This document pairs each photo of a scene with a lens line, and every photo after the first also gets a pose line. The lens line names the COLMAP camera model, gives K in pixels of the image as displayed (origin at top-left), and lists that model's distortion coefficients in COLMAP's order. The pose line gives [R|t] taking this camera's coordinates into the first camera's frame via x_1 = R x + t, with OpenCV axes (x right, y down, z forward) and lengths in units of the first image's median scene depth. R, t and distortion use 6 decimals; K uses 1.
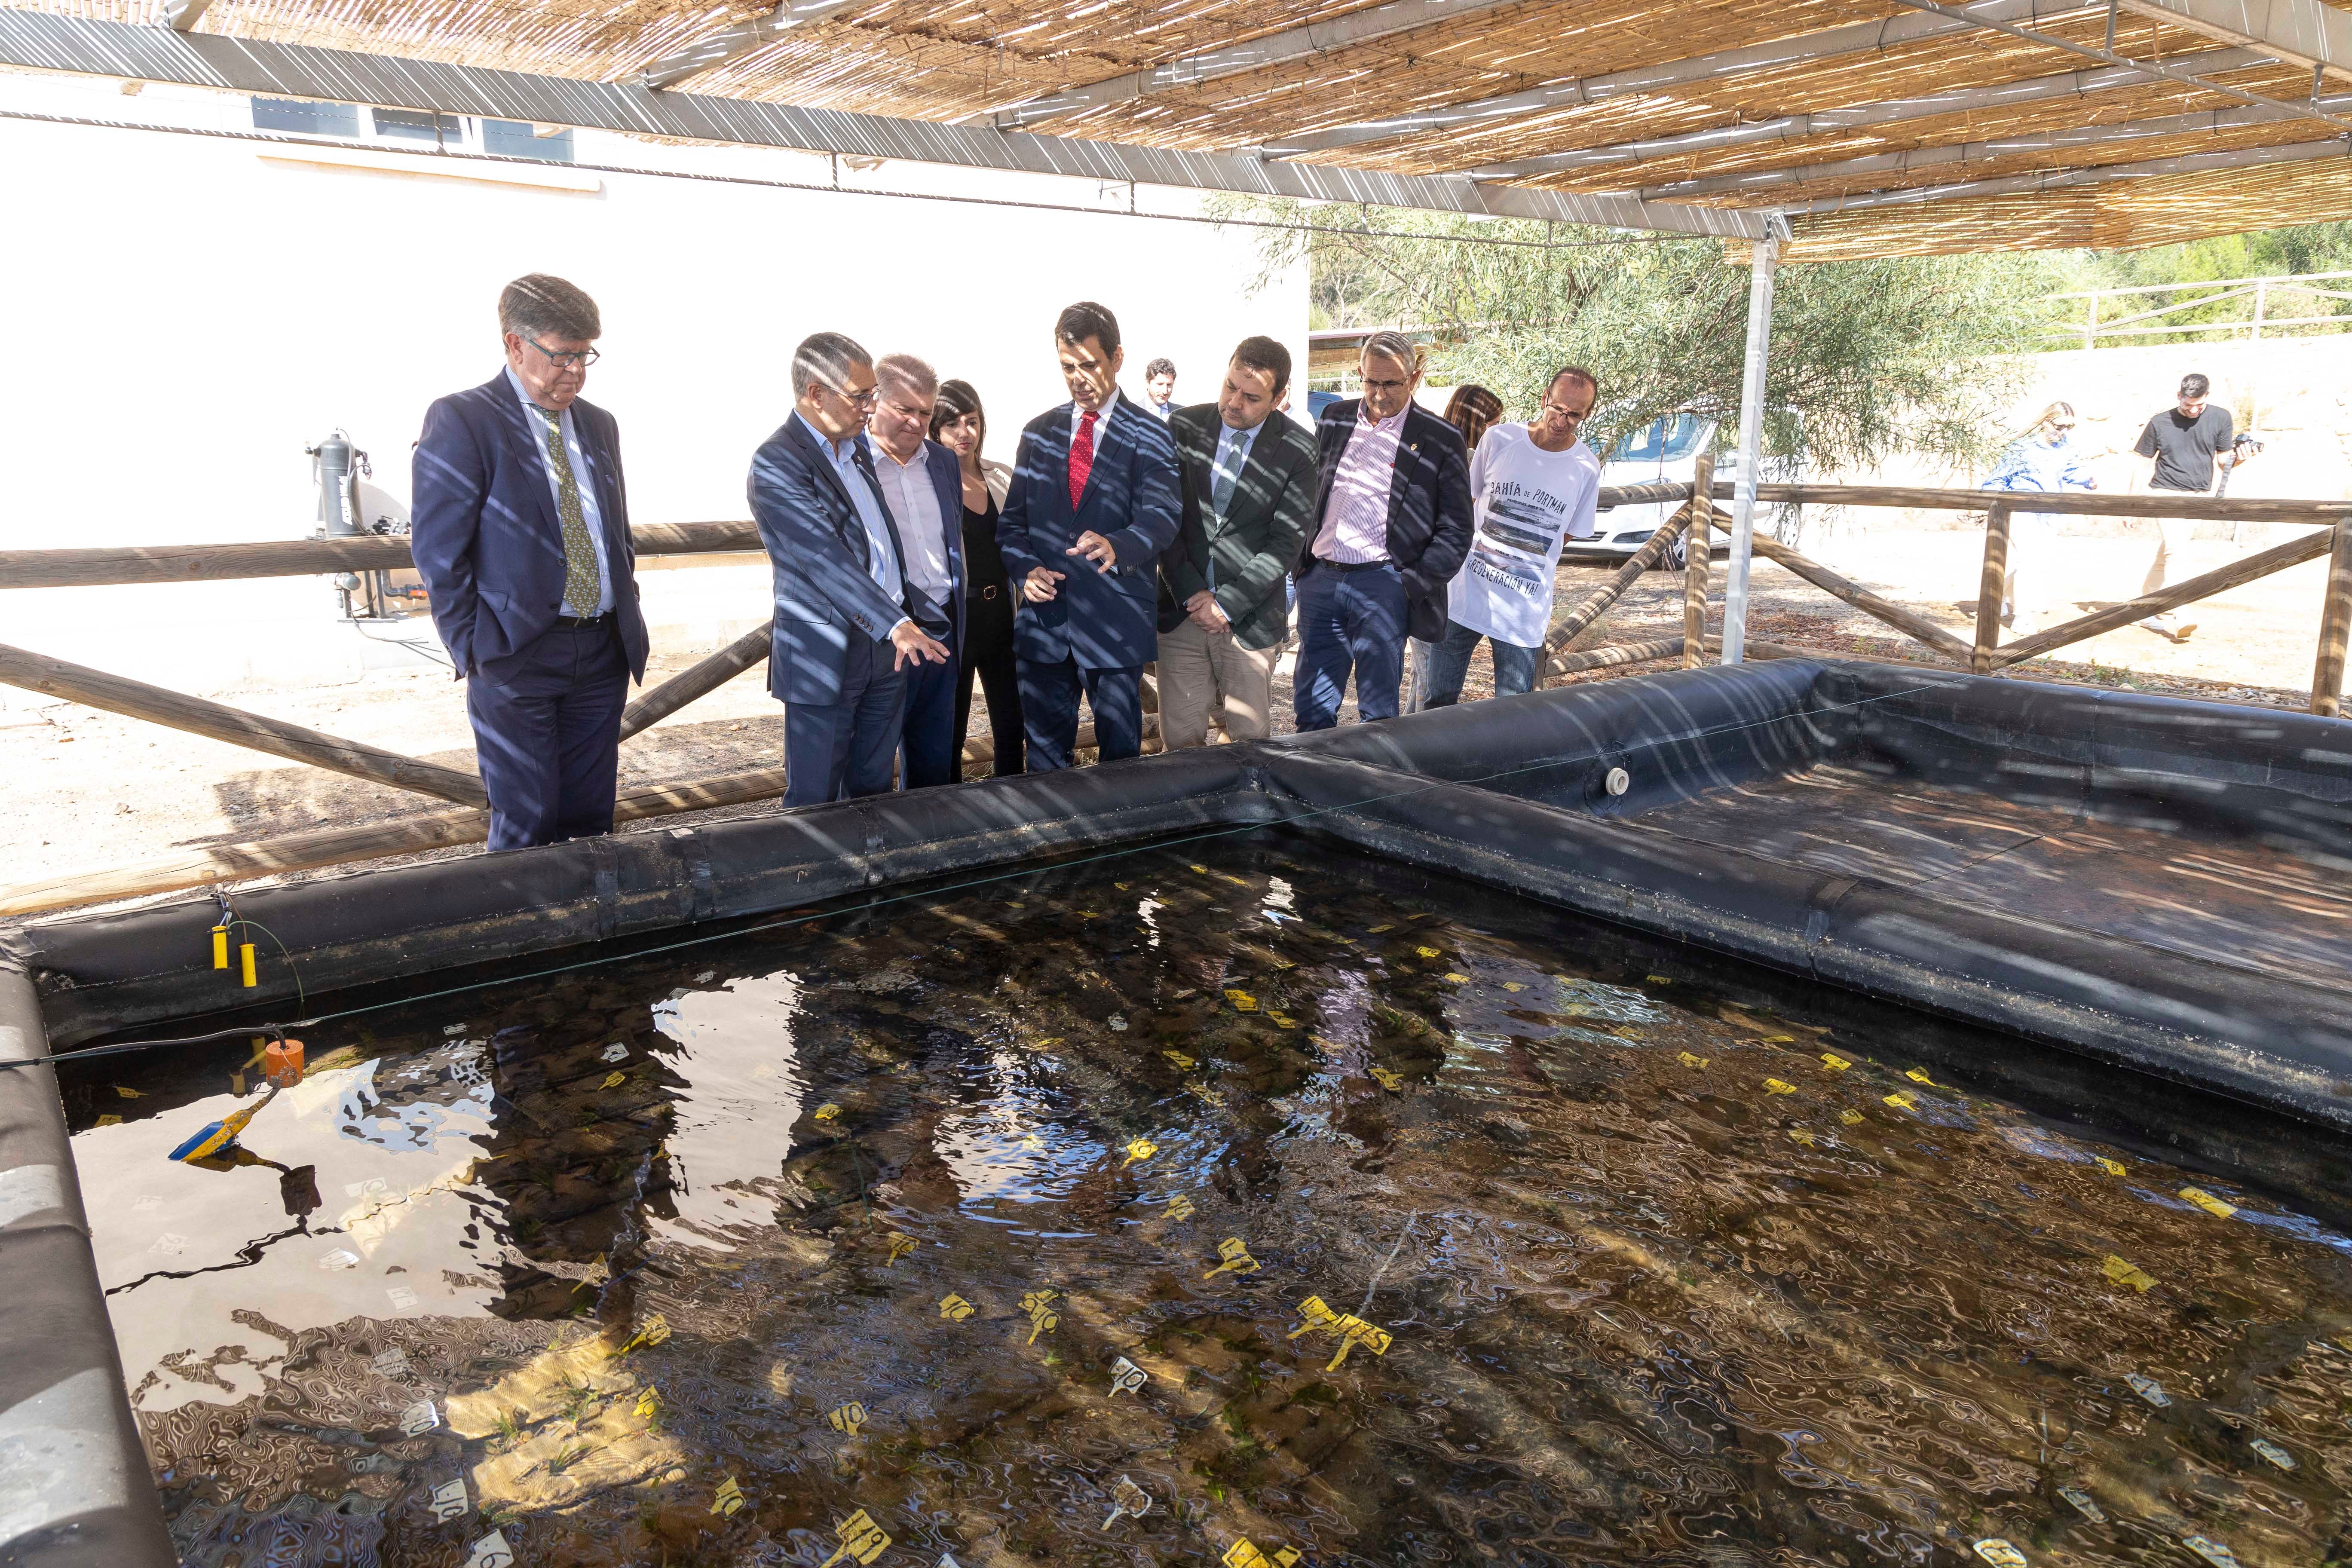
lens RADIAL K [[1596.3, 0, 1187.1], [0, 1596.3, 780.4], [0, 0, 1]] dist [-0.002490, 0.001451]
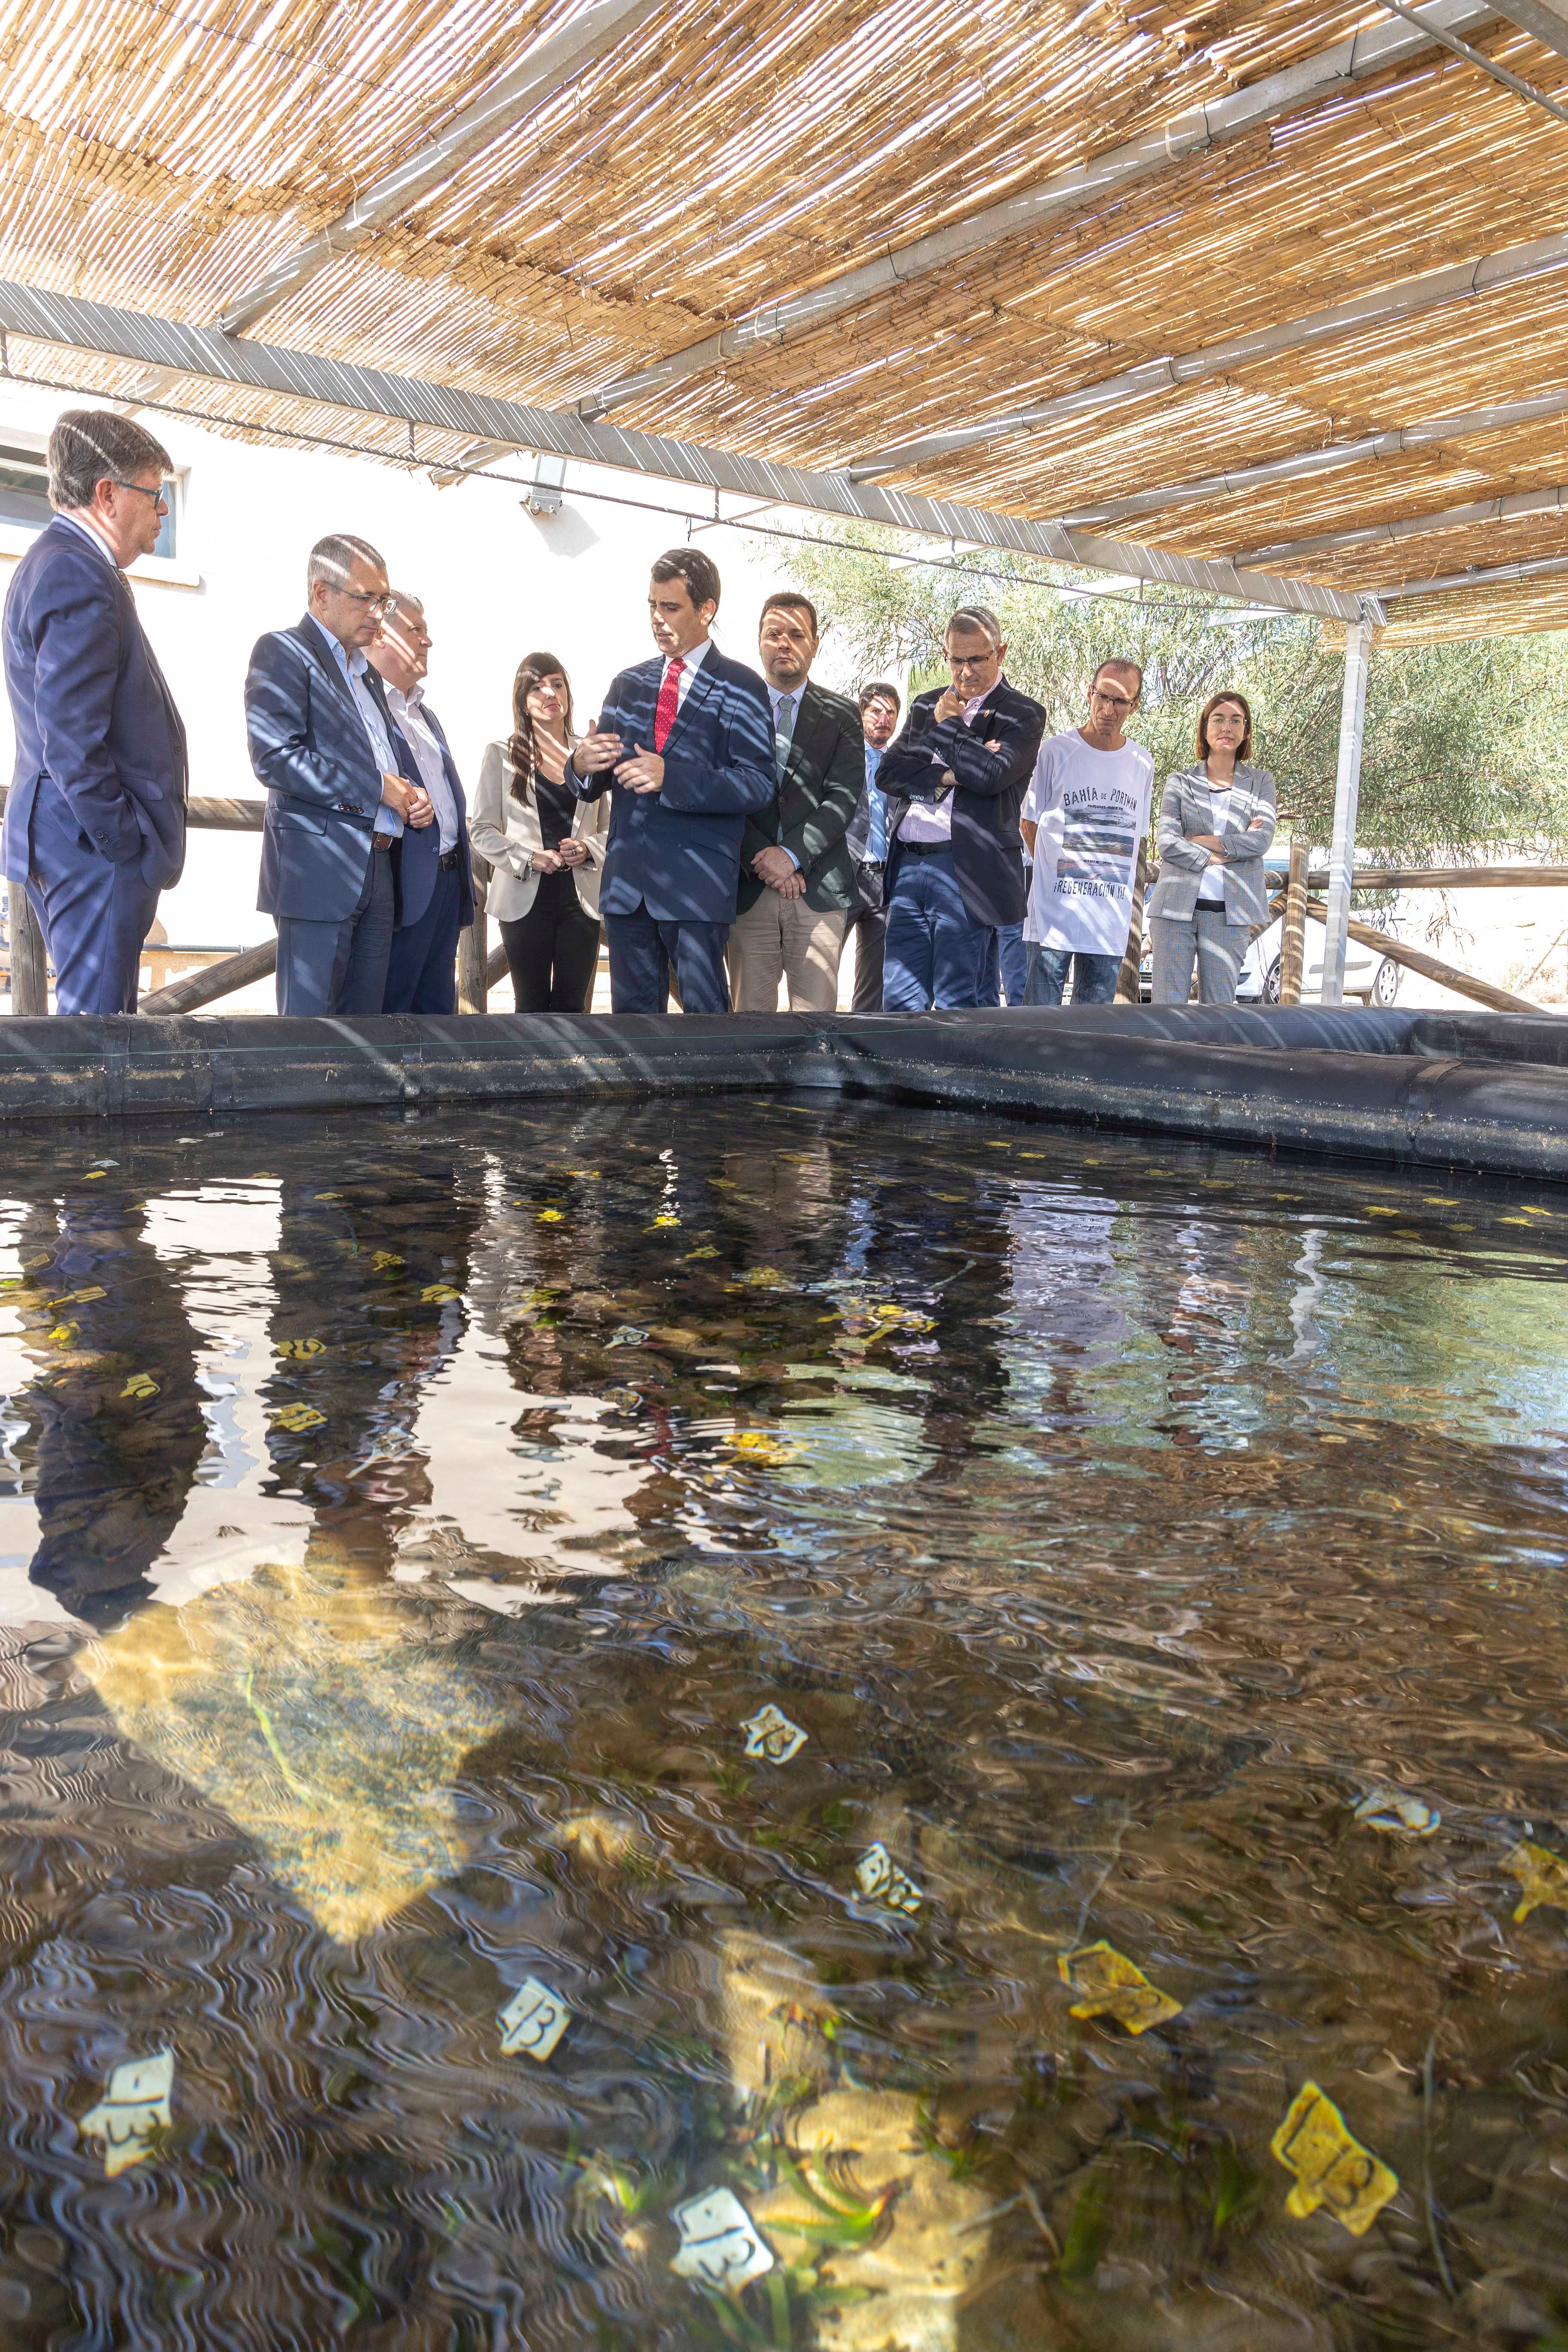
lens RADIAL K [[1596.3, 0, 784.0], [0, 1596.3, 1176.0], [0, 0, 1]] dist [-0.002490, 0.001451]
pose [[0.999748, 0.022249, -0.002822, 0.020975], [-0.022408, 0.996220, -0.083926, 0.143701], [0.000944, 0.083968, 0.996468, 0.055146]]
